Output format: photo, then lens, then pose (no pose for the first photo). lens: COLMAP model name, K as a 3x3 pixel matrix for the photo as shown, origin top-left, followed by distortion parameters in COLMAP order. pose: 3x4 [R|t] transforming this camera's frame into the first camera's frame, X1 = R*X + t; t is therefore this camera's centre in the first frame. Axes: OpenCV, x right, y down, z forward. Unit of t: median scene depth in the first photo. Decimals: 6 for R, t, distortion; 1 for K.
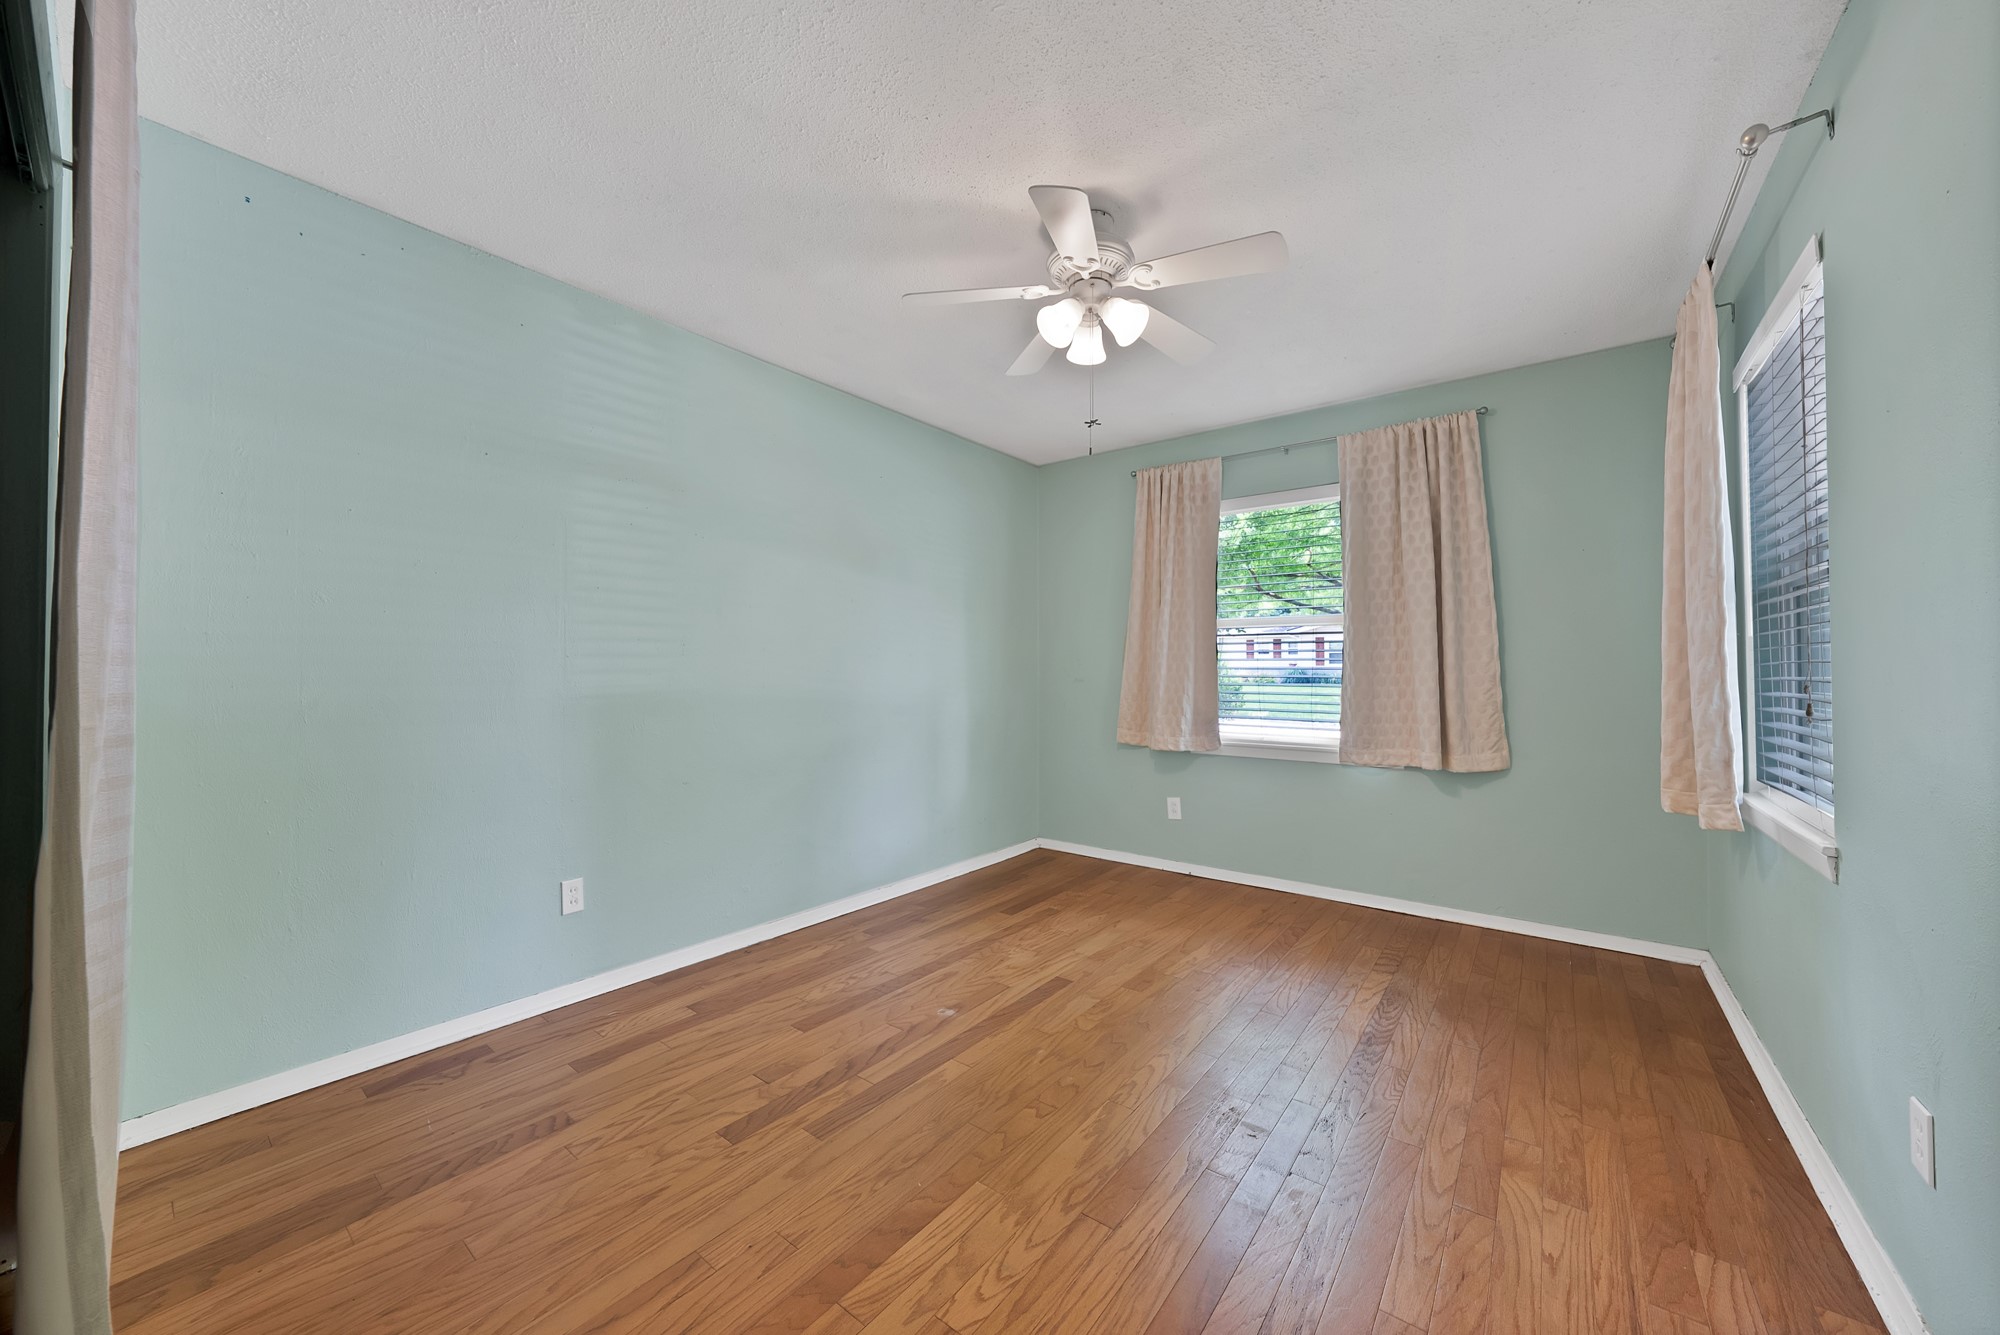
lens RADIAL K [[720.4, 0, 1000.2], [0, 720.4, 657.8], [0, 0, 1]] dist [-0.028379, 0.006321]
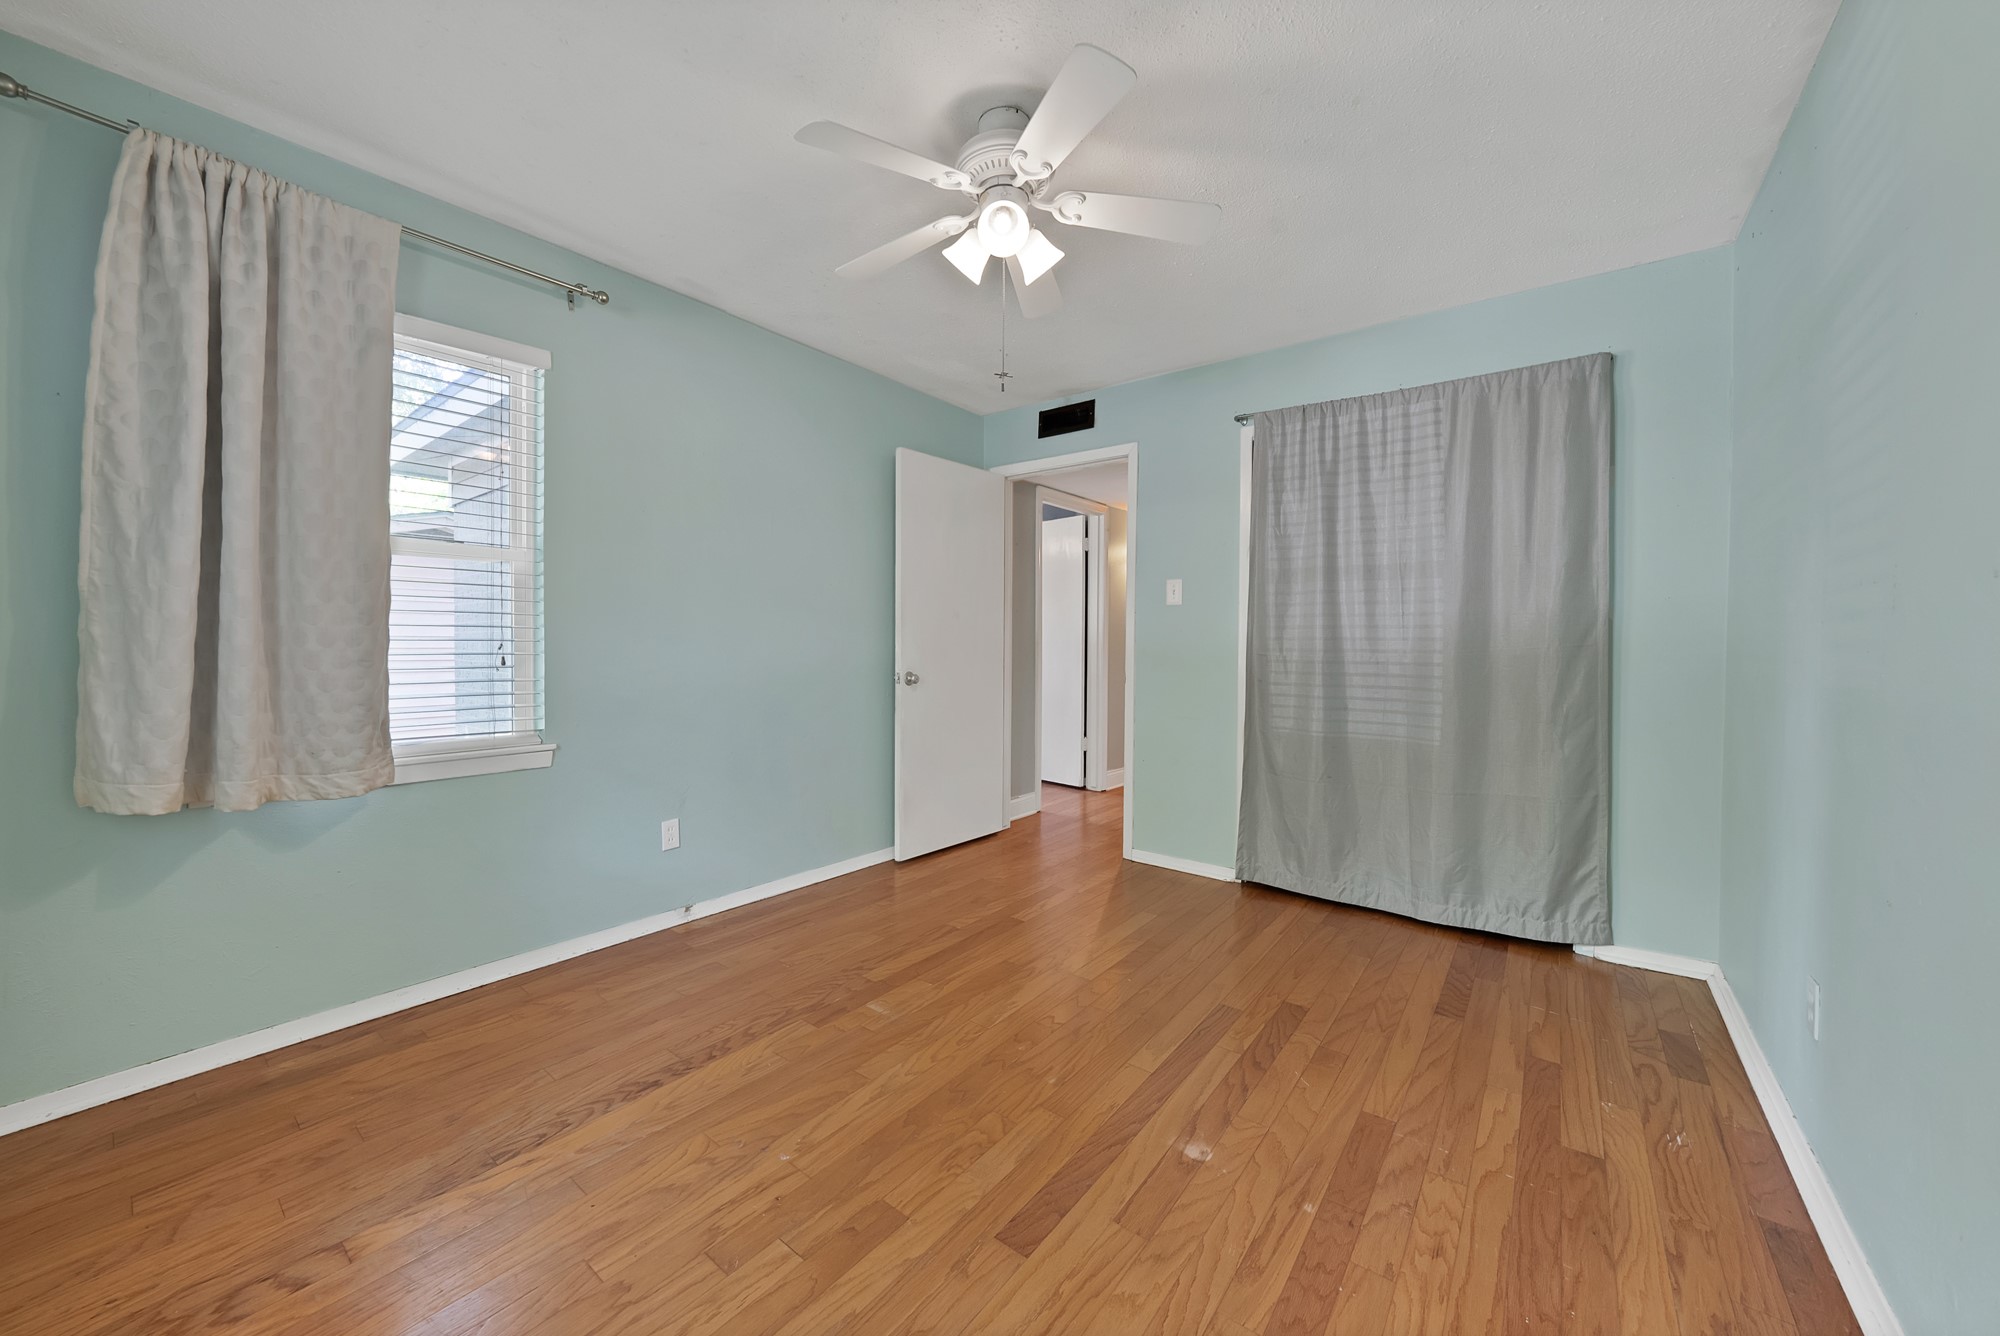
lens RADIAL K [[720.4, 0, 1000.2], [0, 720.4, 658.3], [0, 0, 1]] dist [-0.028379, 0.006321]
pose [[-0.999948, -0.007994, -0.006296, 0.116159], [-0.007996, 0.999968, 0.000391, 0.042186], [0.006292, 0.000441, -0.999980, 1.677684]]
